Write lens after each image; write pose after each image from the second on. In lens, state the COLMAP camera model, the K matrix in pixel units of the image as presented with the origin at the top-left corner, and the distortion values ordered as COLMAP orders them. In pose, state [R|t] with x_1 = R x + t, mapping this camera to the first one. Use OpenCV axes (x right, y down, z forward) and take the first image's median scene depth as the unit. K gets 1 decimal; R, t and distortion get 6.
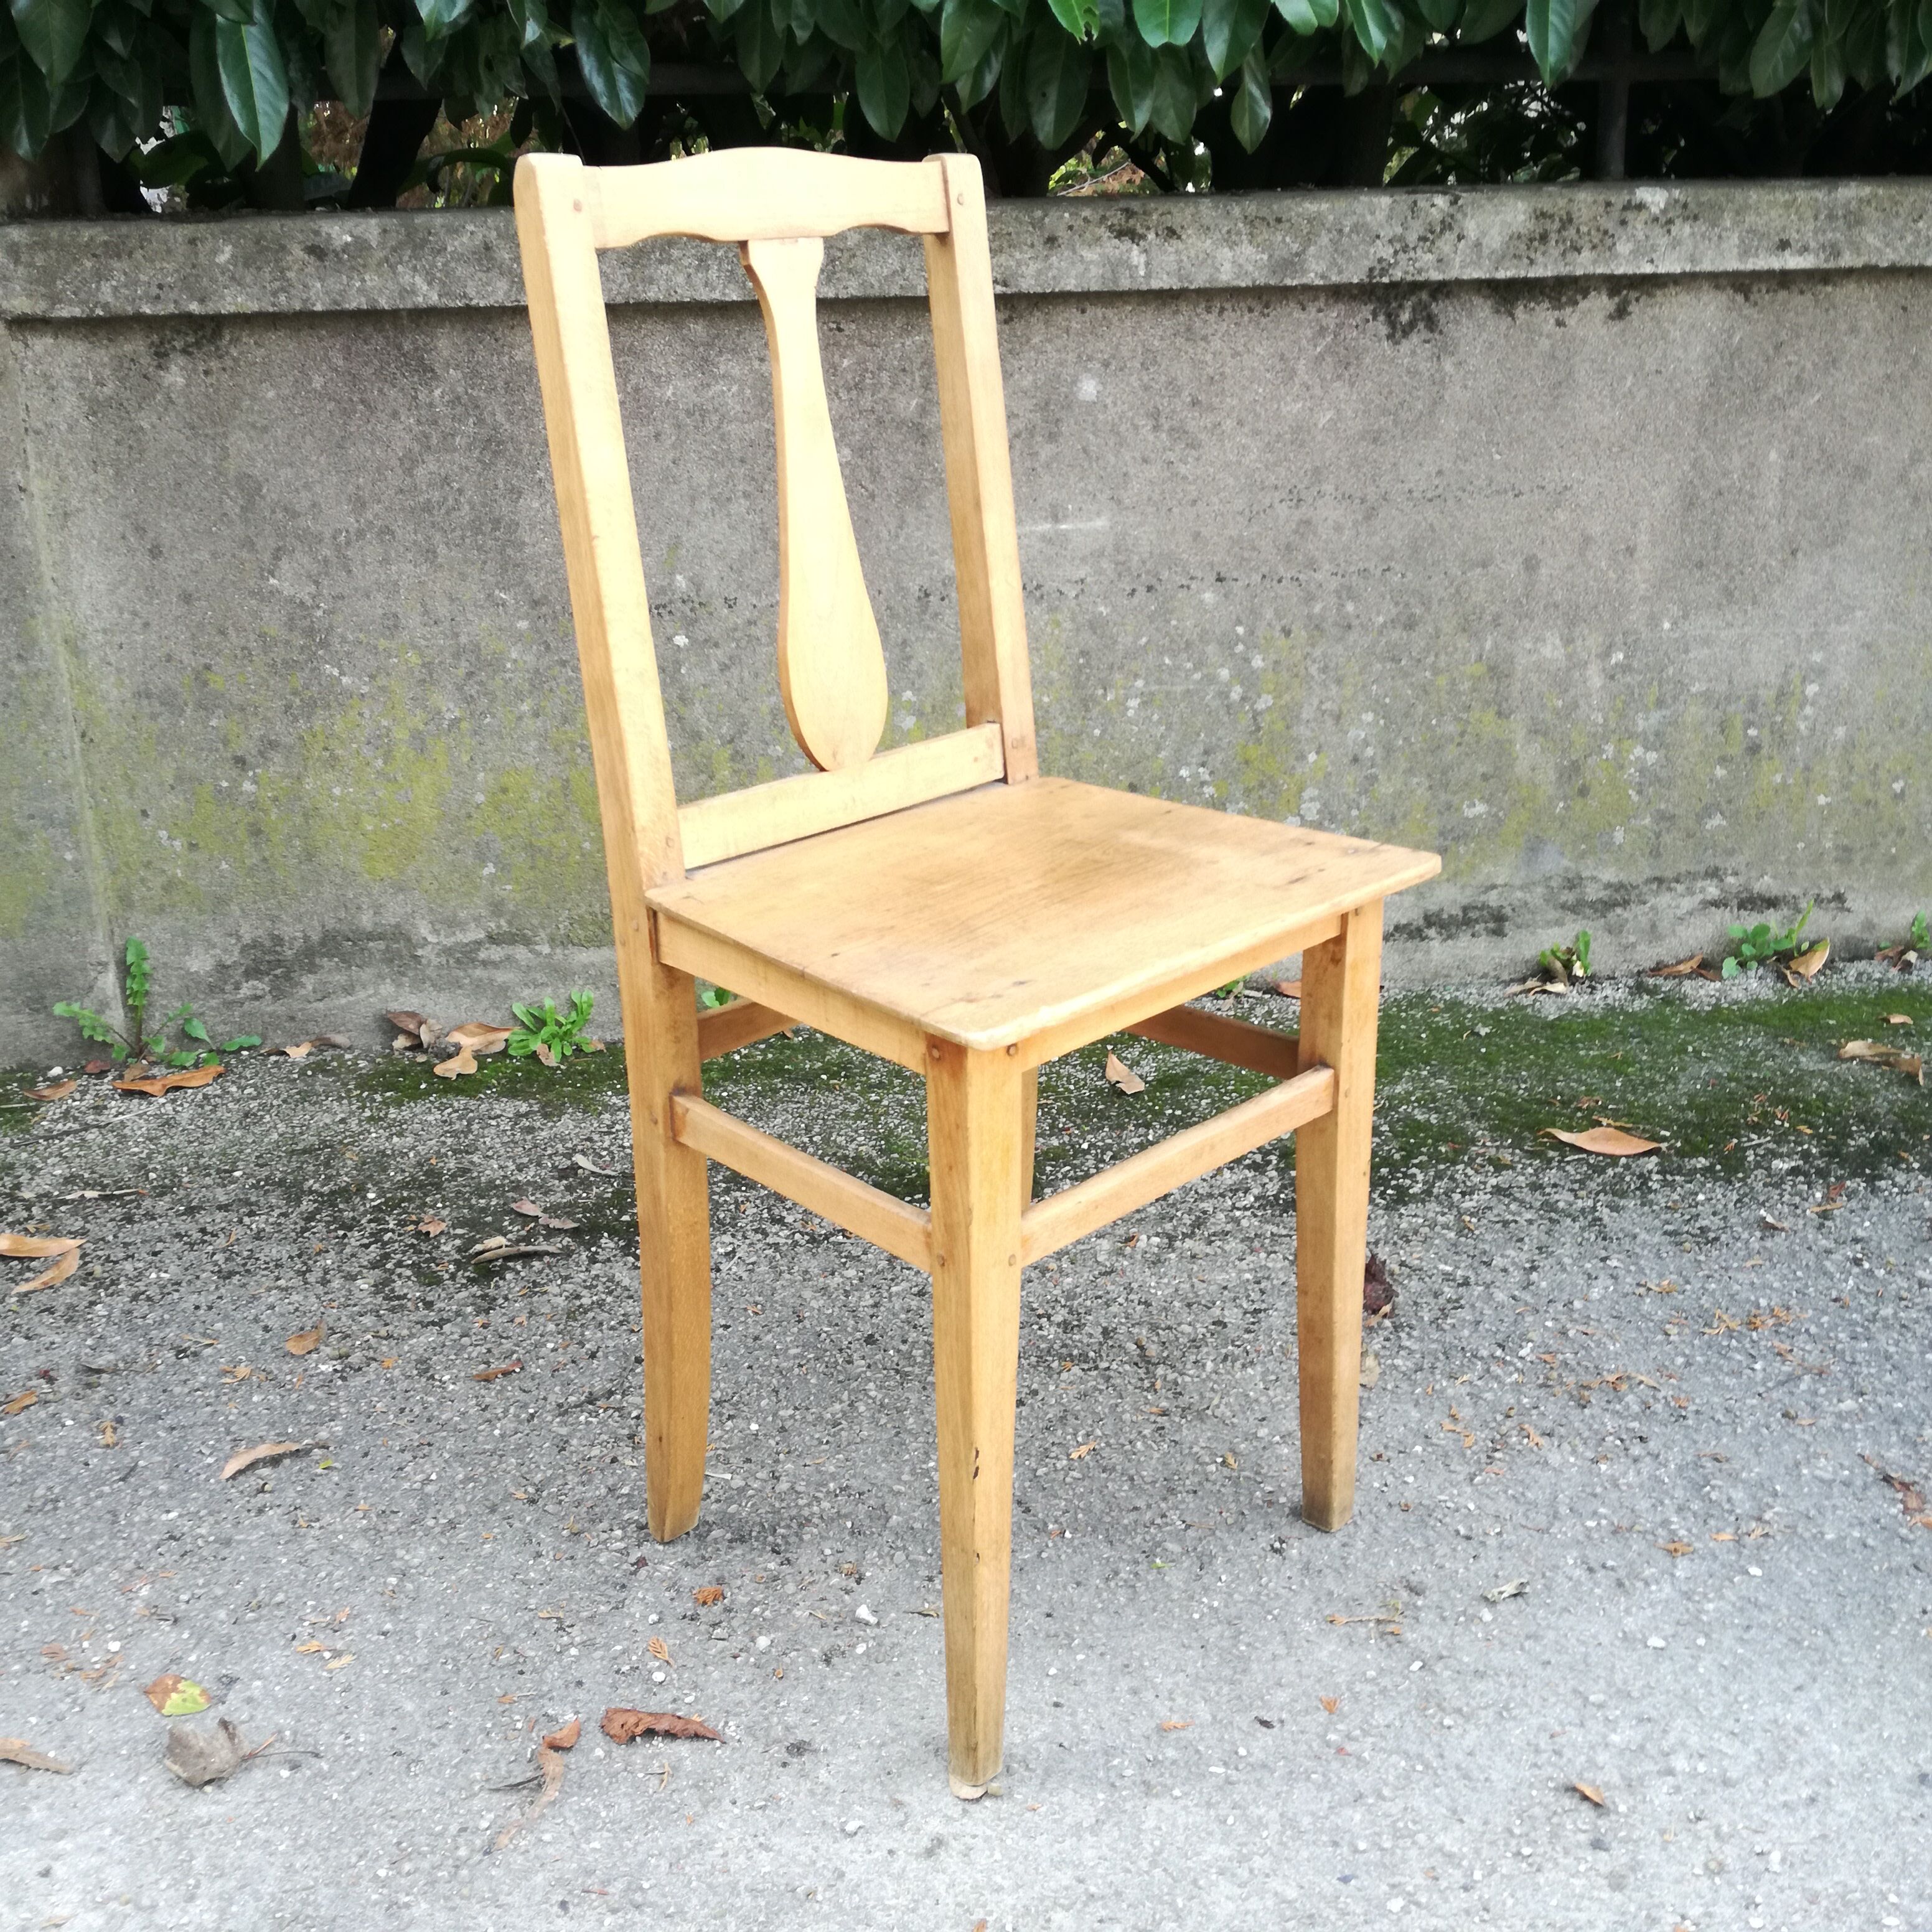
lens RADIAL K [[2071.2, 0, 1007.4], [0, 2071.2, 984.7], [0, 0, 1]] dist [0.123797, -0.309503]
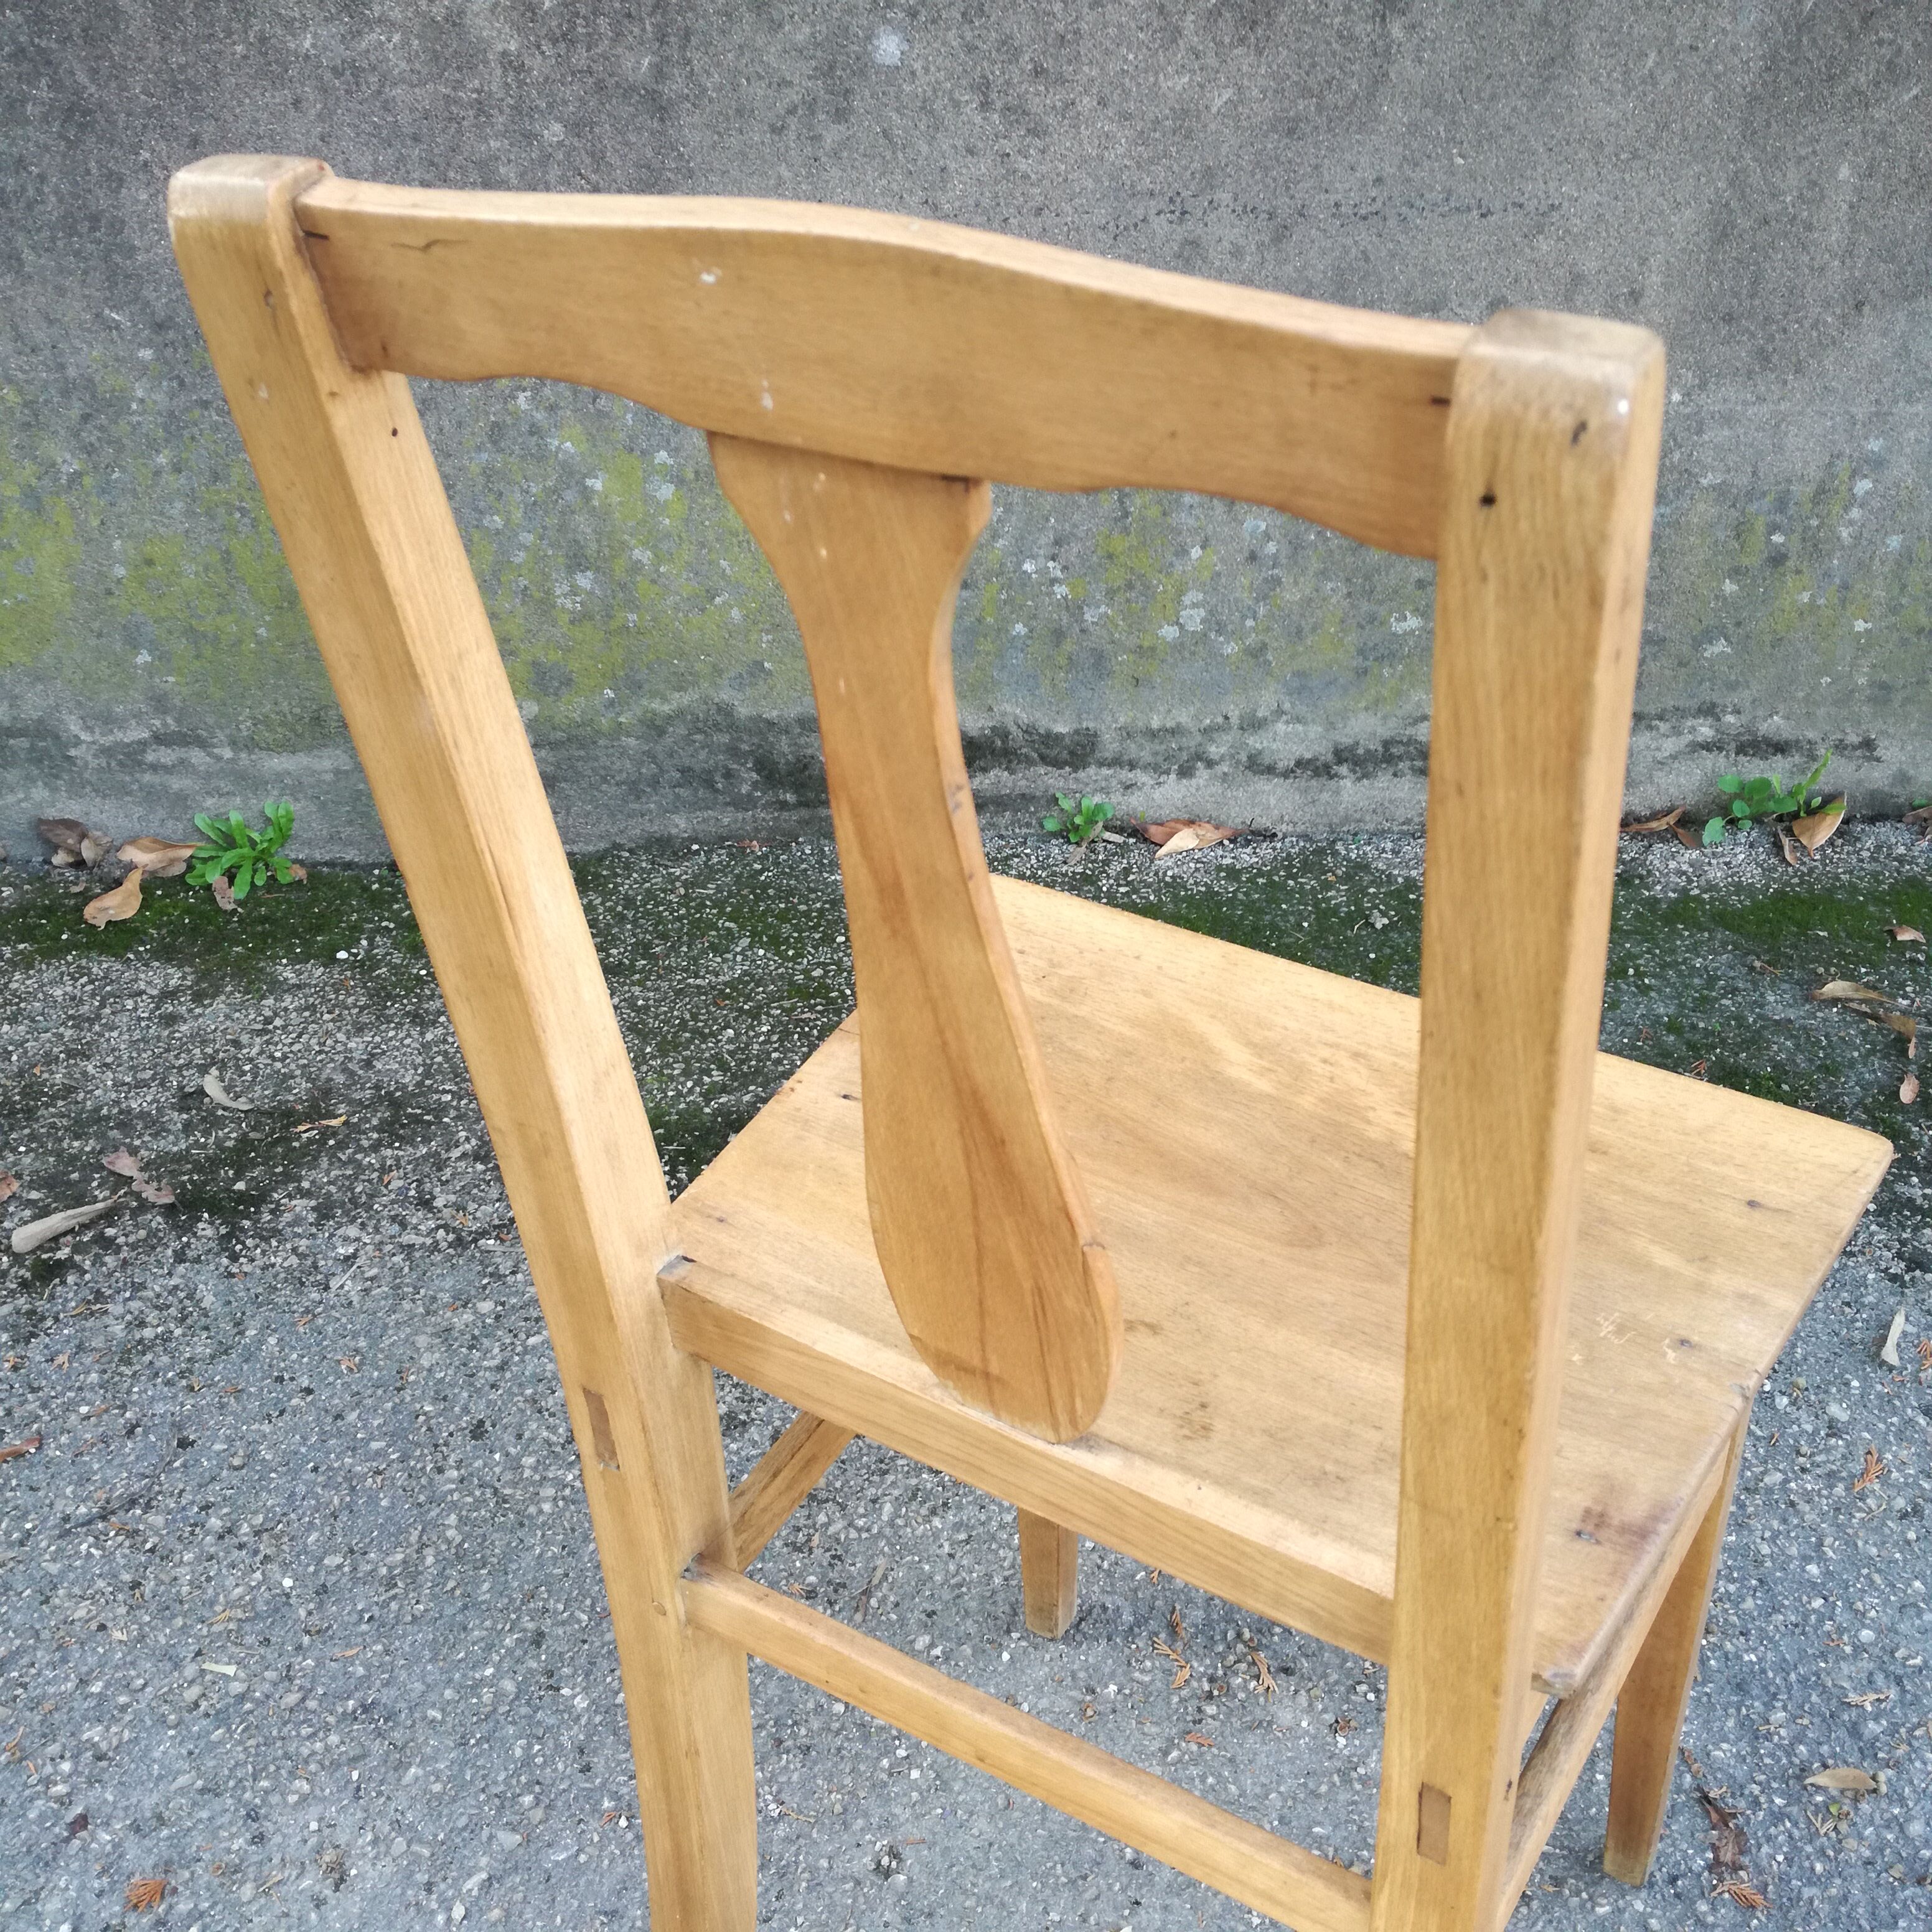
lens RADIAL K [[2082.7, 0, 1018.4], [0, 2082.7, 983.5], [0, 0, 1]] dist [0.126636, -0.317215]
pose [[0.998027, 0.050280, -0.037598, 0.129565], [-0.039027, 0.965940, 0.255807, -0.165815], [0.049179, -0.253835, 0.965996, 0.225980]]
